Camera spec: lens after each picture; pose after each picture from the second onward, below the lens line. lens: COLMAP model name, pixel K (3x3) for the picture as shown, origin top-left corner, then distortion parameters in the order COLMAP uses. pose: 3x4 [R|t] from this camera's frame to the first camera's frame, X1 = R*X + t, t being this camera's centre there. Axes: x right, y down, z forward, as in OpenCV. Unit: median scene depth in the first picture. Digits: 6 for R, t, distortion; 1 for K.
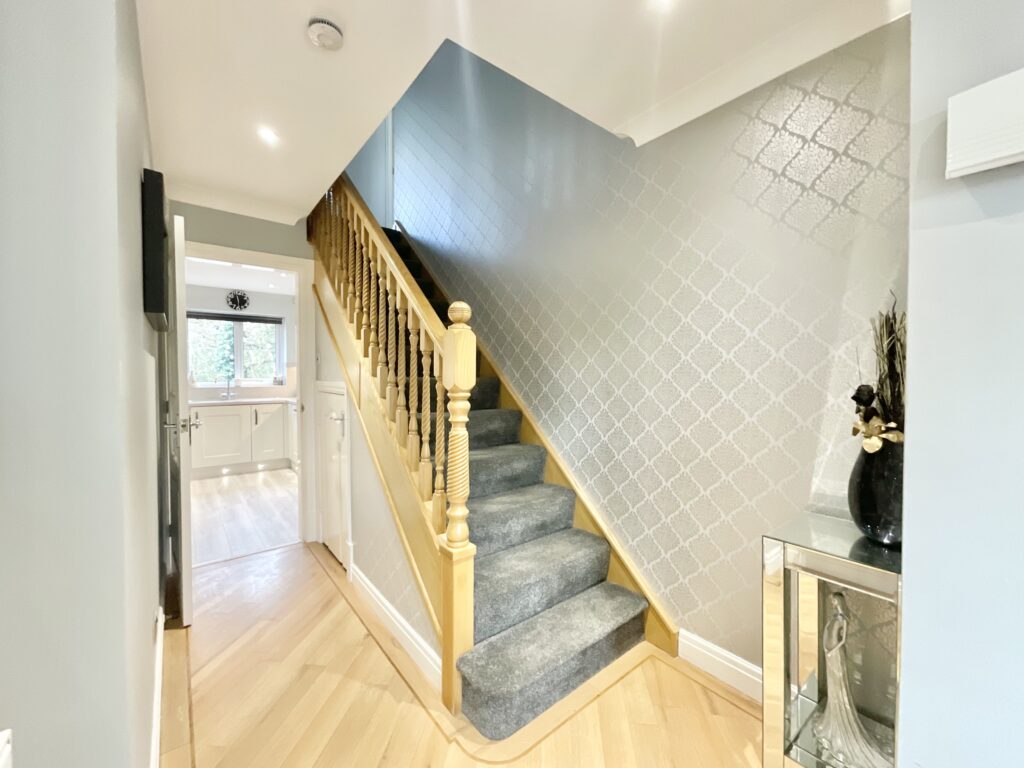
lens RADIAL K [[416.1, 0, 511.4], [0, 416.1, 385.5], [0, 0, 1]] dist [-0.021326, 0.016252]
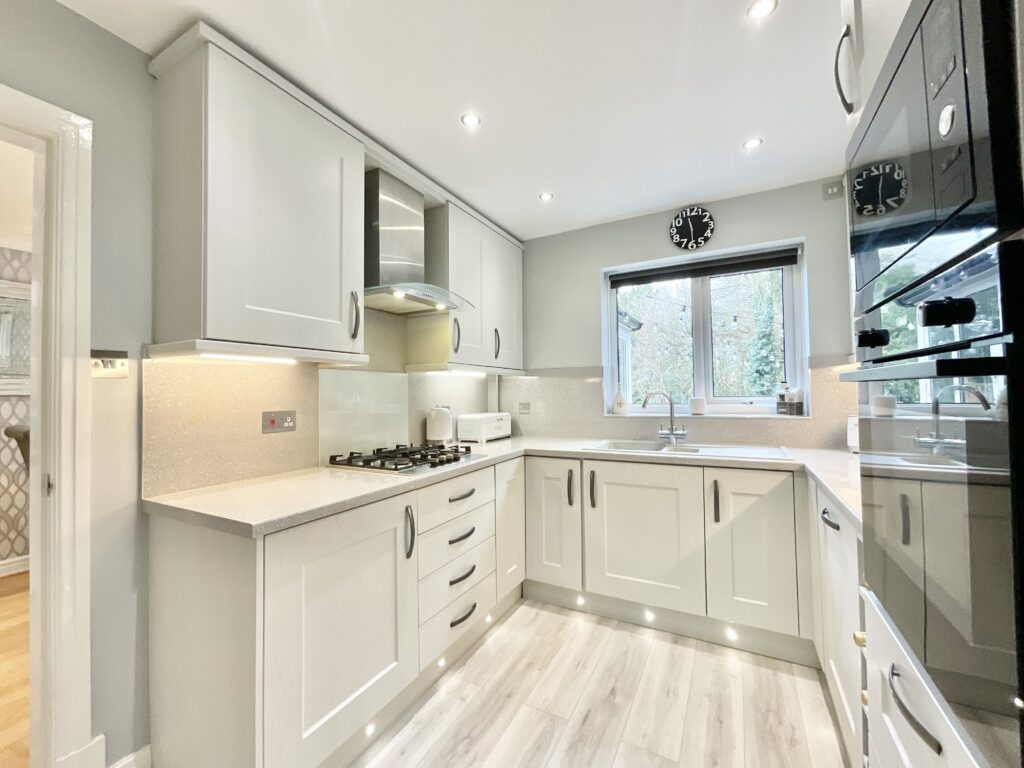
lens RADIAL K [[416.1, 0, 511.4], [0, 416.1, 385.5], [0, 0, 1]] dist [-0.021326, 0.016252]
pose [[0.385365, -0.027555, -0.922353, -0.320769], [-0.005875, 0.999461, -0.032313, -0.014867], [0.922746, 0.017871, 0.384995, 0.645325]]
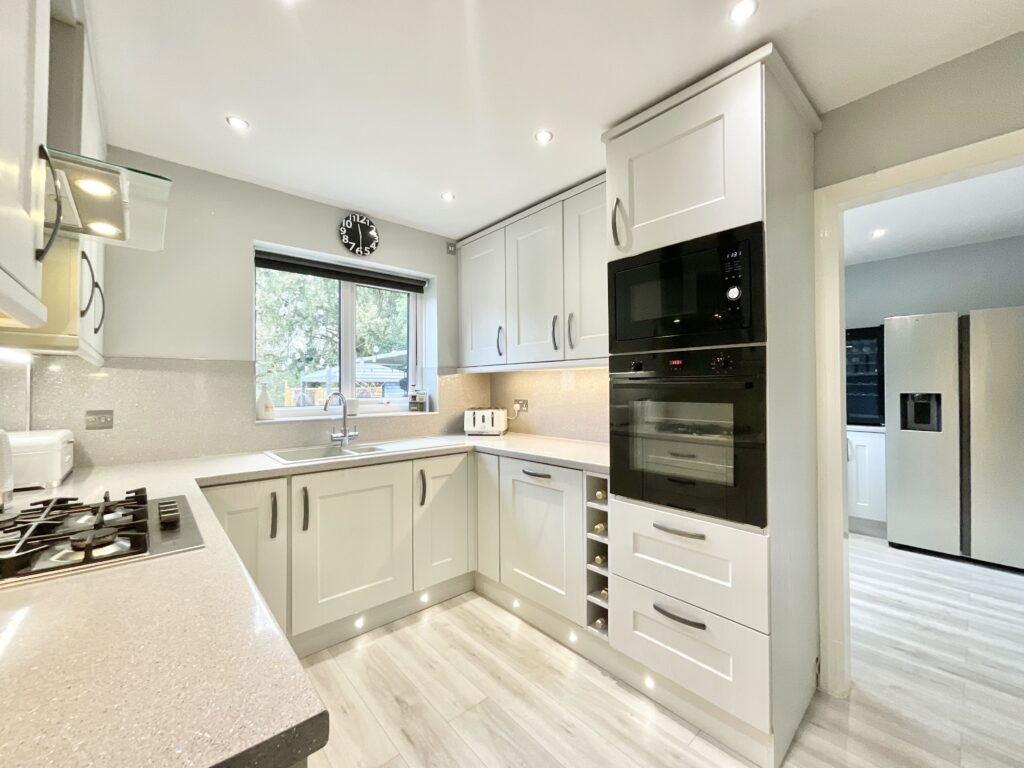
lens RADIAL K [[416.1, 0, 511.4], [0, 416.1, 385.5], [0, 0, 1]] dist [-0.021326, 0.016252]
pose [[0.999118, -0.007721, 0.041275, -0.511263], [0.008937, 0.999529, -0.029356, -0.017275], [-0.041029, 0.029699, 0.998716, 0.526128]]
